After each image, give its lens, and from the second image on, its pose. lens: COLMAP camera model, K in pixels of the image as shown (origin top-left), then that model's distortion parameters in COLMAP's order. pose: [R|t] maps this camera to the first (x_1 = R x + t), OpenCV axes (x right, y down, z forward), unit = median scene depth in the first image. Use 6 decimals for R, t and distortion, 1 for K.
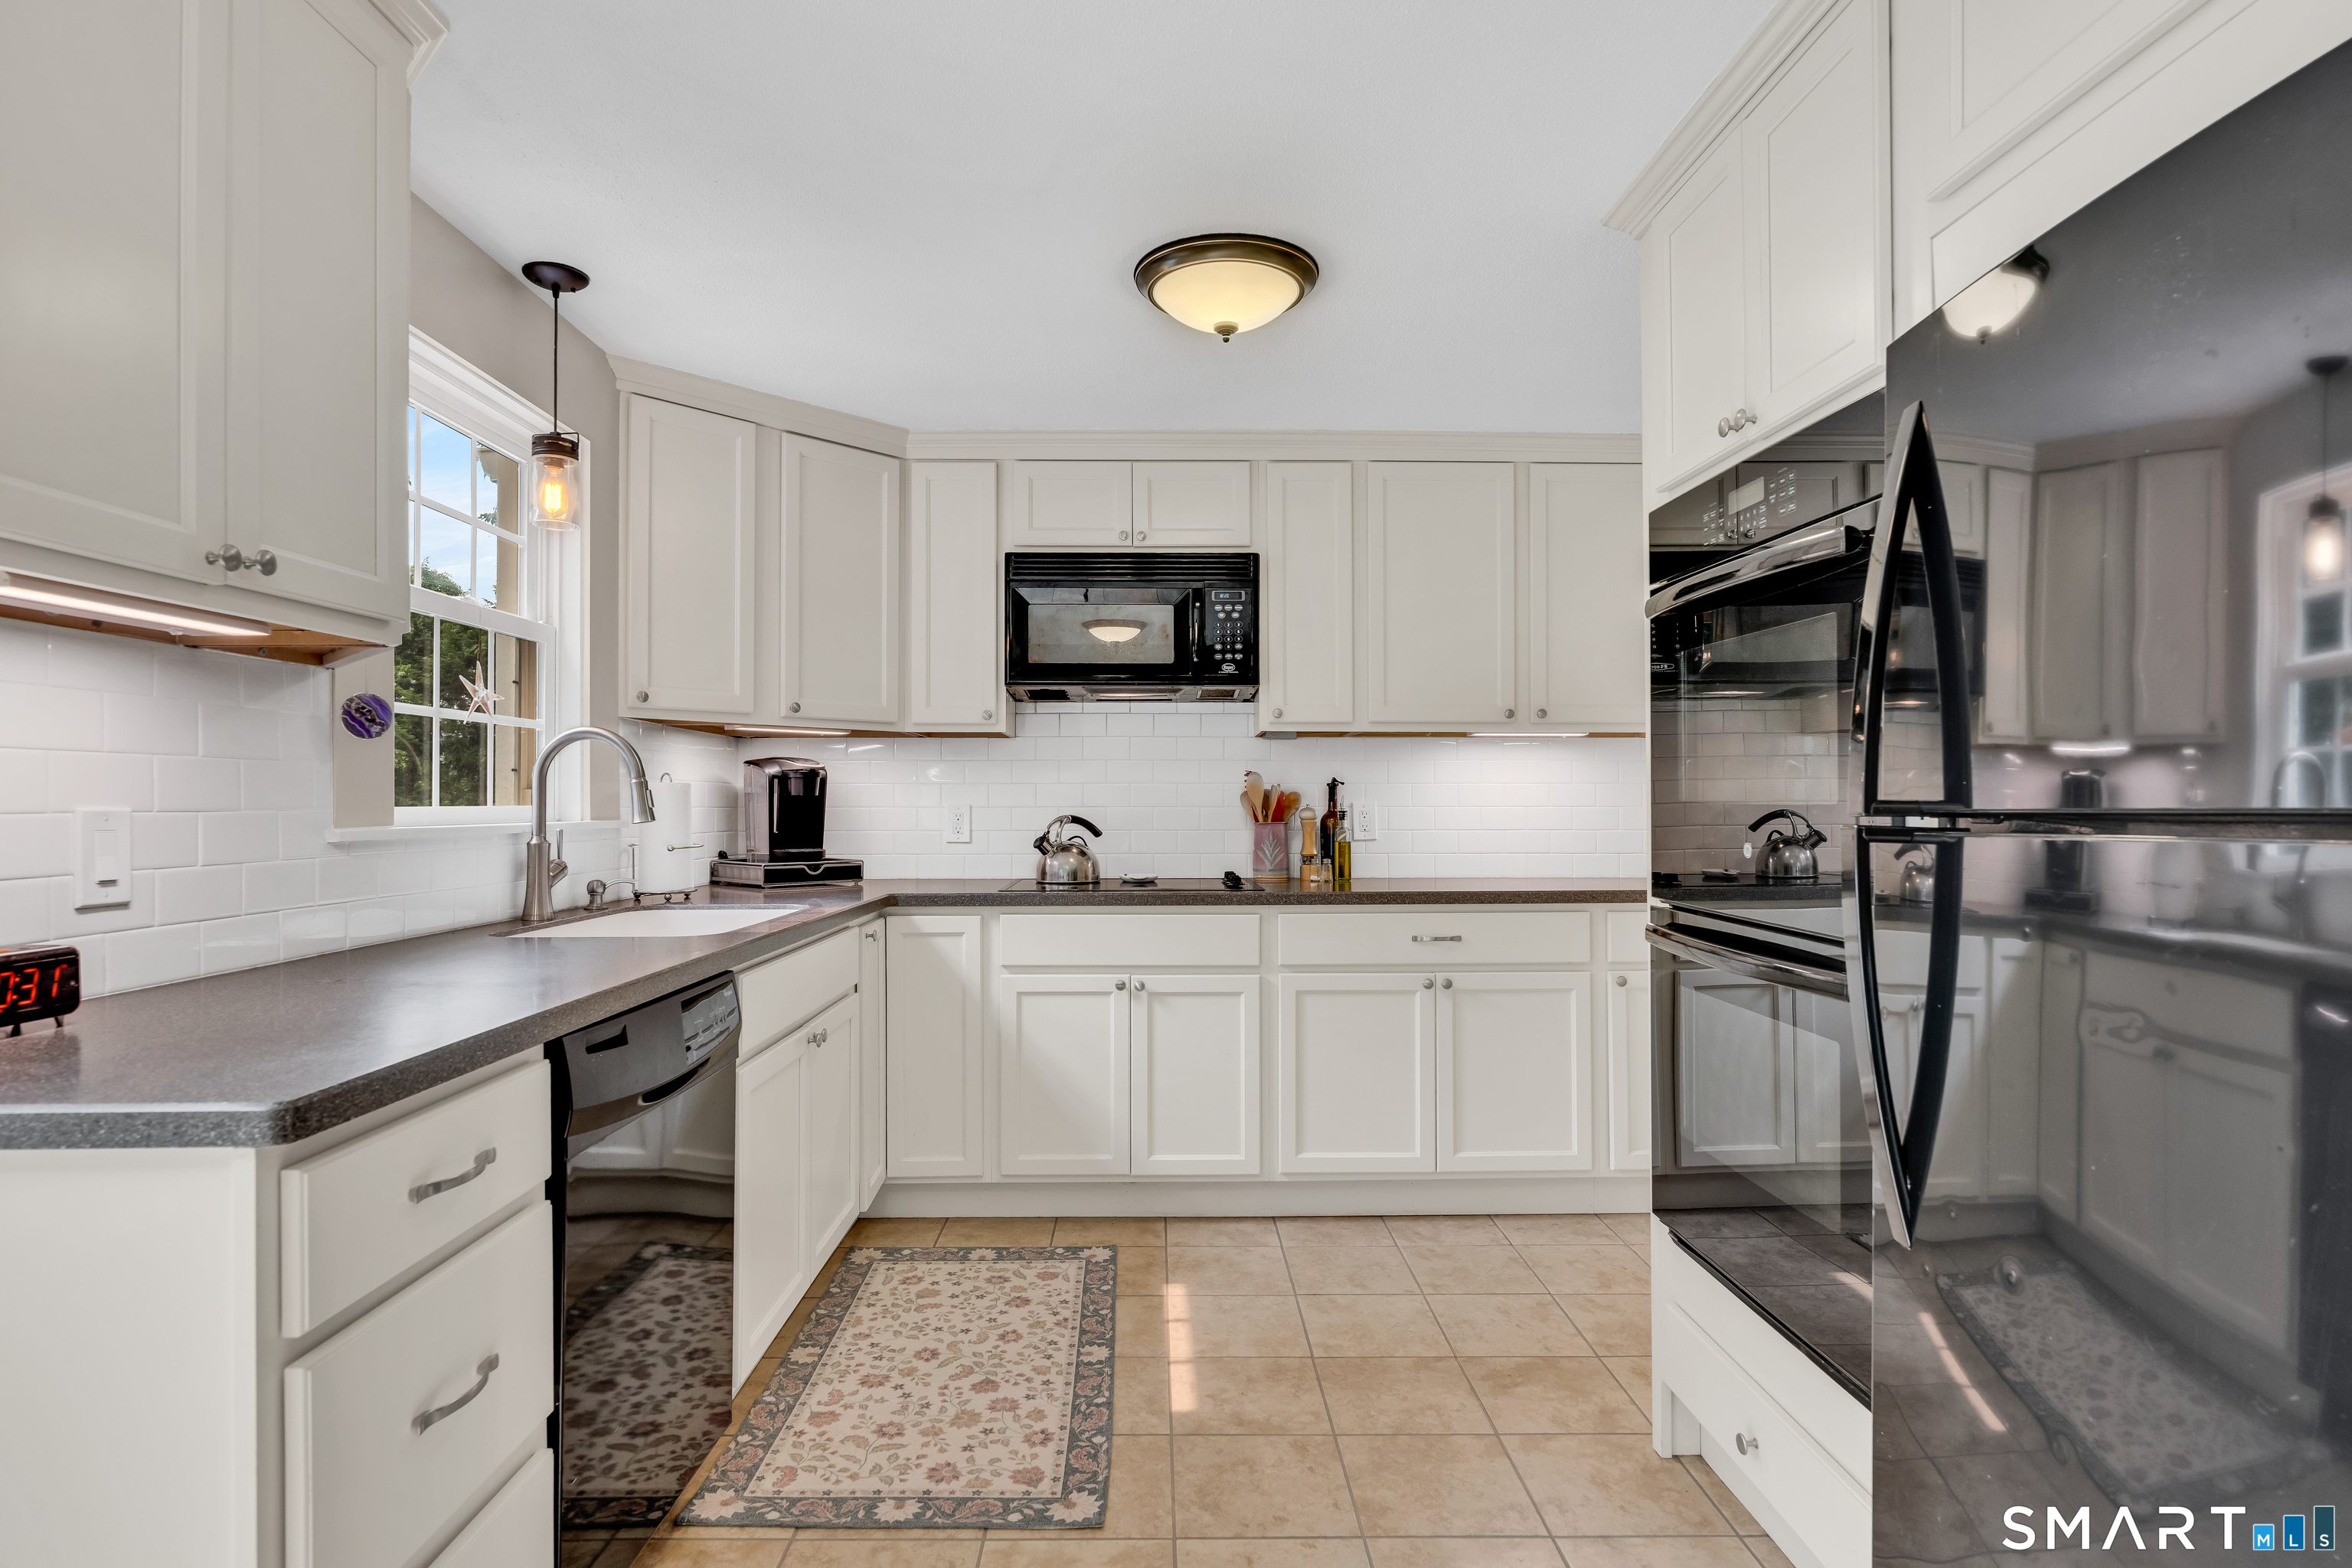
lens RADIAL K [[1197.5, 0, 1163.1], [0, 1197.5, 782.0], [0, 0, 1]] dist [-0.030465, -0.000715]
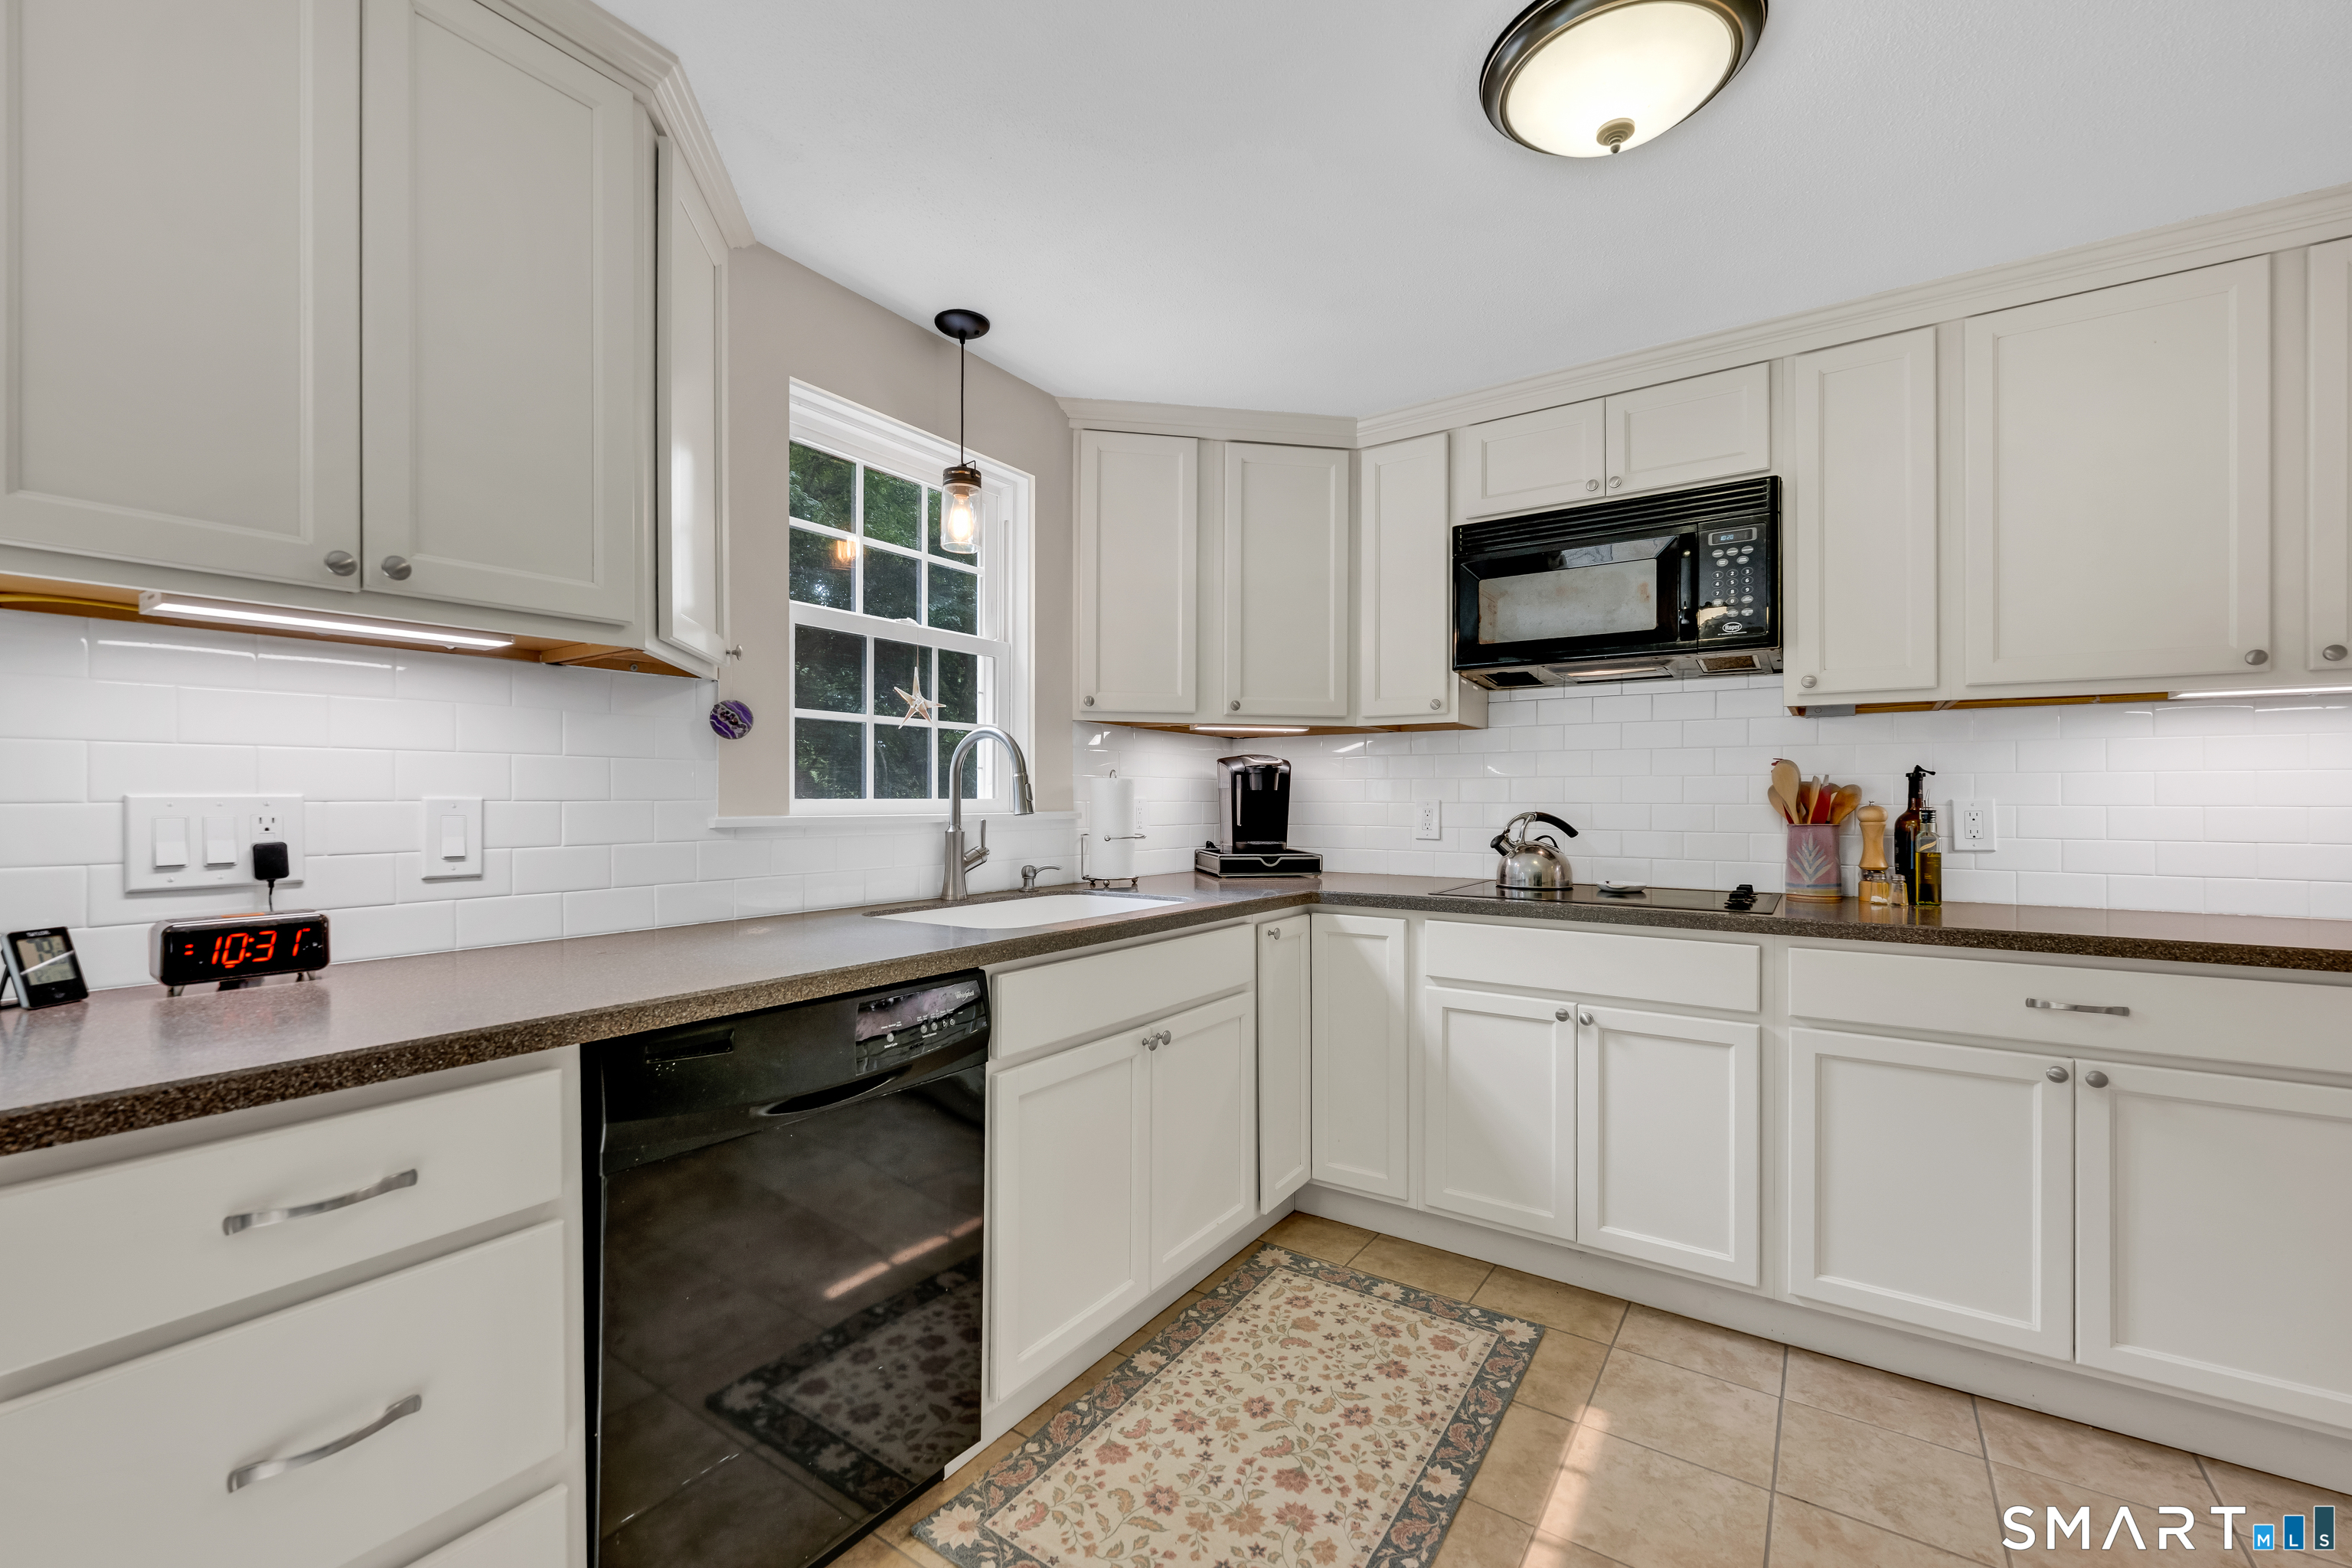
lens RADIAL K [[959.6, 0, 1156.8], [0, 959.6, 795.2], [0, 0, 1]] dist [-0.009575, 0.000604]
pose [[0.809359, 0.000442, -0.587314, 0.137004], [0.006640, 0.999929, 0.009904, 0.007375], [0.587277, -0.011915, 0.809298, 0.307756]]
